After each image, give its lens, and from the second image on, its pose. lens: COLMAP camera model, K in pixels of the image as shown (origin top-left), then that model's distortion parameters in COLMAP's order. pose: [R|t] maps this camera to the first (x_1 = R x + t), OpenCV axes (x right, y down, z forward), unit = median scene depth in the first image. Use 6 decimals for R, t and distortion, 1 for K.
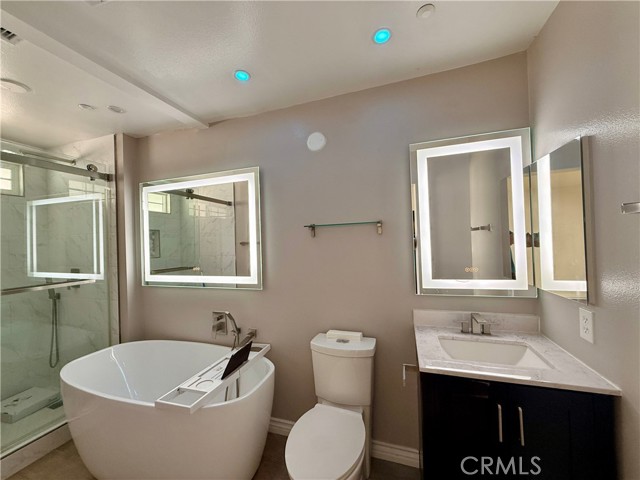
lens RADIAL K [[256.2, 0, 319.5], [0, 256.2, 237.9], [0, 0, 1]] dist [-0.003561, 0.000176]
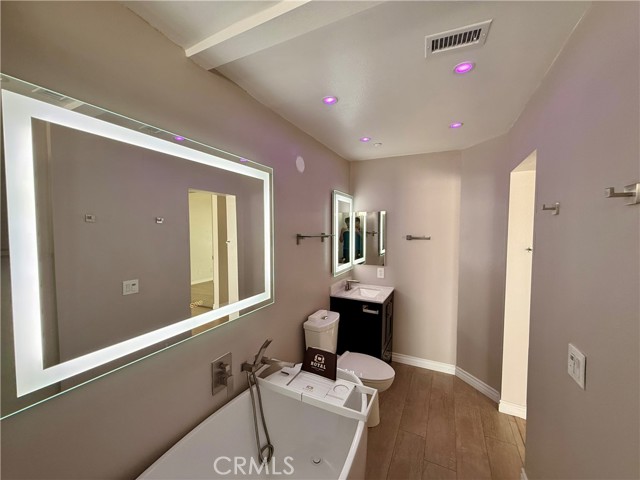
lens RADIAL K [[256.2, 0, 320.0], [0, 256.2, 240.8], [0, 0, 1]] dist [-0.003561, 0.000176]
pose [[0.138018, -0.014118, 0.990329, -1.112273], [-0.017017, 0.999717, 0.016624, -0.041520], [-0.990283, -0.019147, 0.137739, 0.706106]]
